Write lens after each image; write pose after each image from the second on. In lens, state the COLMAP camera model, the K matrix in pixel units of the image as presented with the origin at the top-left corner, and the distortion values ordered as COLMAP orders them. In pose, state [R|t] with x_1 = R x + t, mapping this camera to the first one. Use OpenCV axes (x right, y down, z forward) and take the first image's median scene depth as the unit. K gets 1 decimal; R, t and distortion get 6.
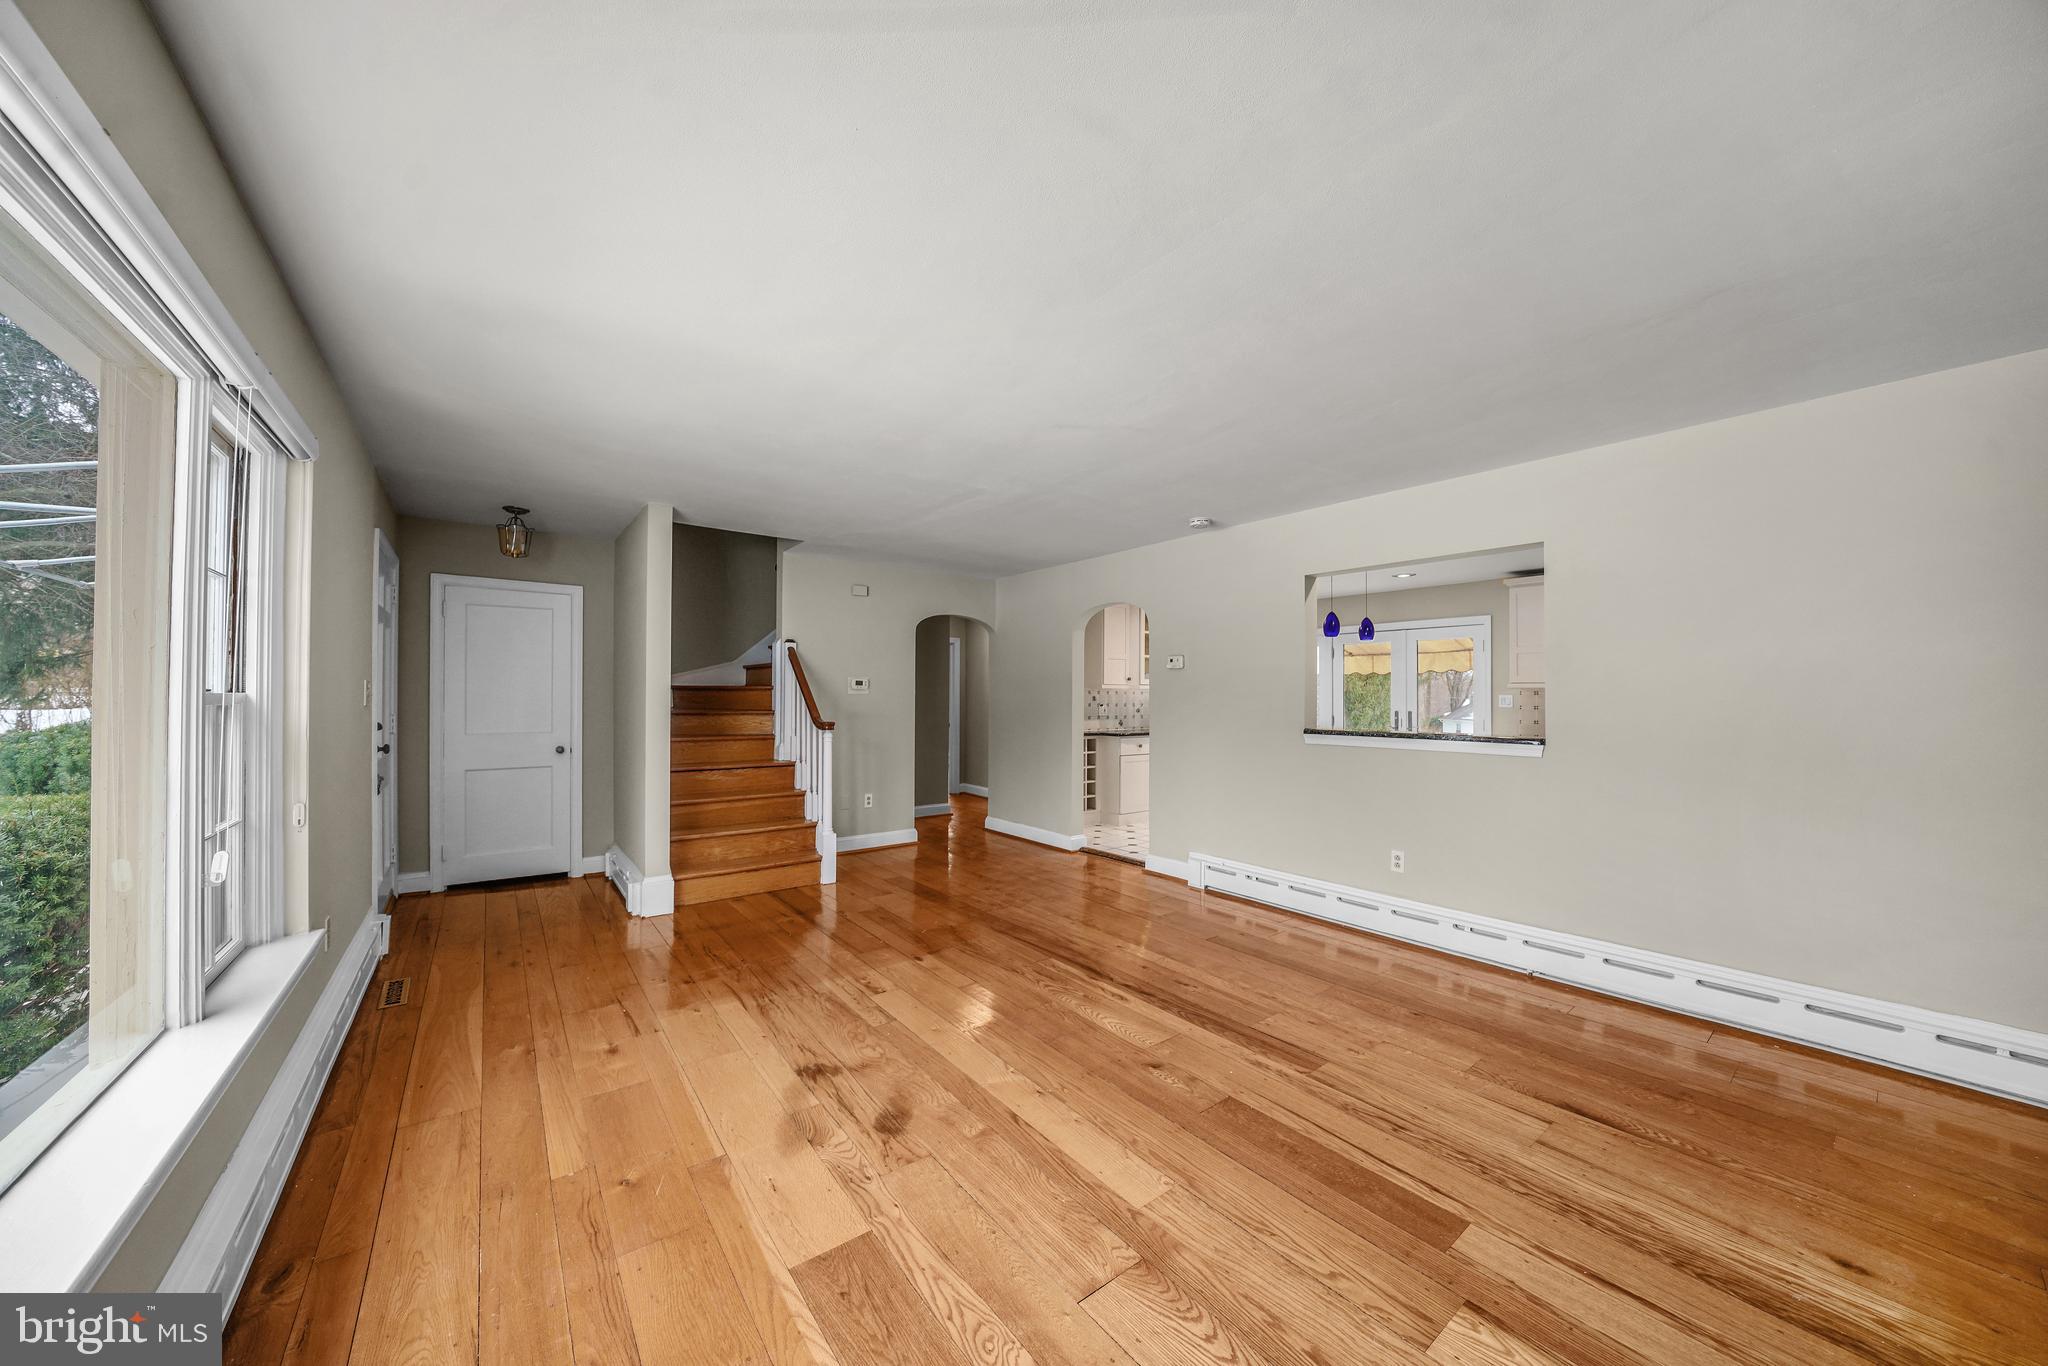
lens RADIAL K [[705.6, 0, 1031.1], [0, 705.6, 687.4], [0, 0, 1]] dist [-0.013179, 0.000750]
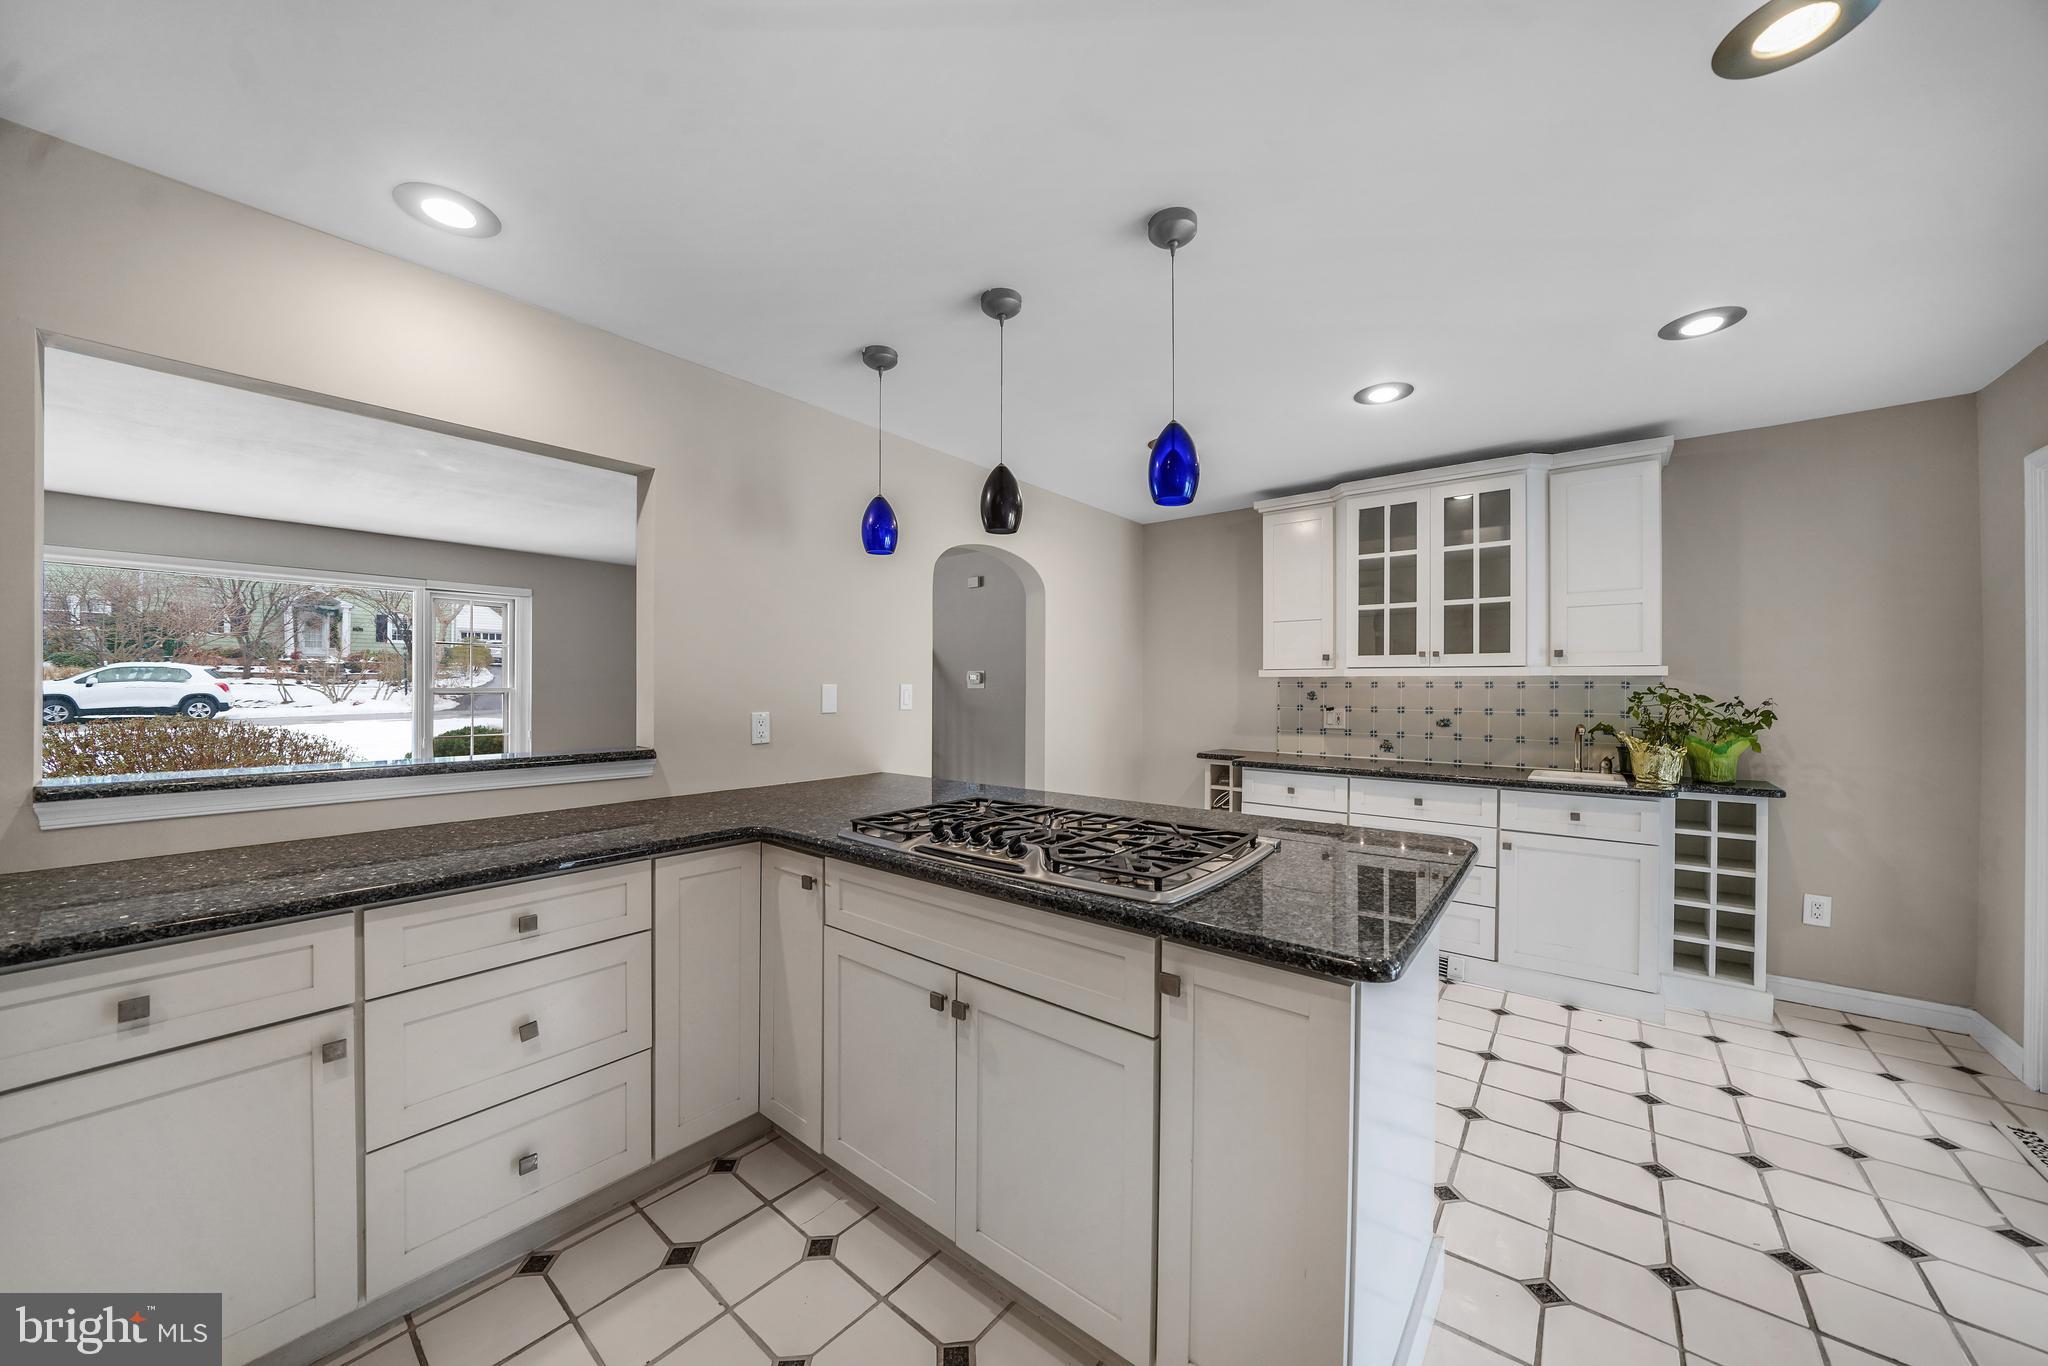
lens RADIAL K [[705.6, 0, 1019.9], [0, 705.6, 683.5], [0, 0, 1]] dist [-0.013179, 0.000750]
pose [[0.214563, -0.011228, -0.976646, 0.566134], [0.010949, 0.999899, -0.009090, 0.008760], [0.976649, -0.008743, 0.214665, 0.659701]]
